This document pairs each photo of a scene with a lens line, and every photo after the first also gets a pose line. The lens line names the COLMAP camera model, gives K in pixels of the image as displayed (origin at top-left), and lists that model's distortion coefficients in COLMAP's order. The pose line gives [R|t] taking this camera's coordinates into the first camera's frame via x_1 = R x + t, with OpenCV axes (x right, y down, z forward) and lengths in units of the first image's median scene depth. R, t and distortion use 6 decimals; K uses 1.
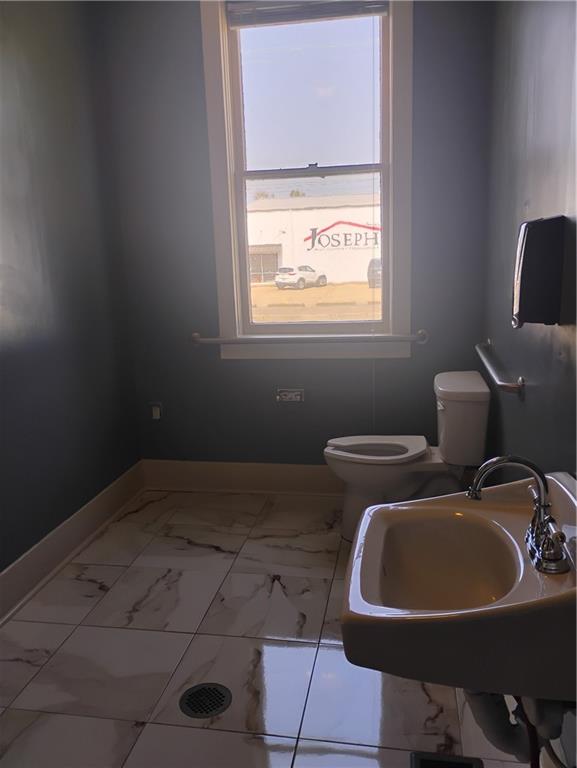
lens RADIAL K [[643.5, 0, 288.5], [0, 643.5, 384.0], [0, 0, 1]] dist [0.000336, 0.001921]
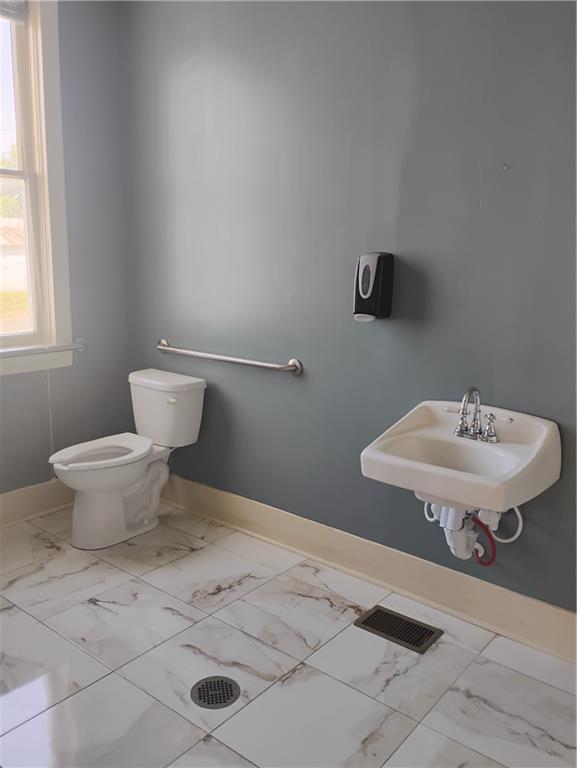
lens RADIAL K [[643.5, 0, 288.5], [0, 643.5, 384.0], [0, 0, 1]] dist [0.000336, 0.001921]
pose [[0.462841, -0.123225, 0.877835, -0.625453], [0.137995, 0.988234, 0.065964, -0.036312], [-0.875634, 0.090606, 0.474400, 0.242064]]
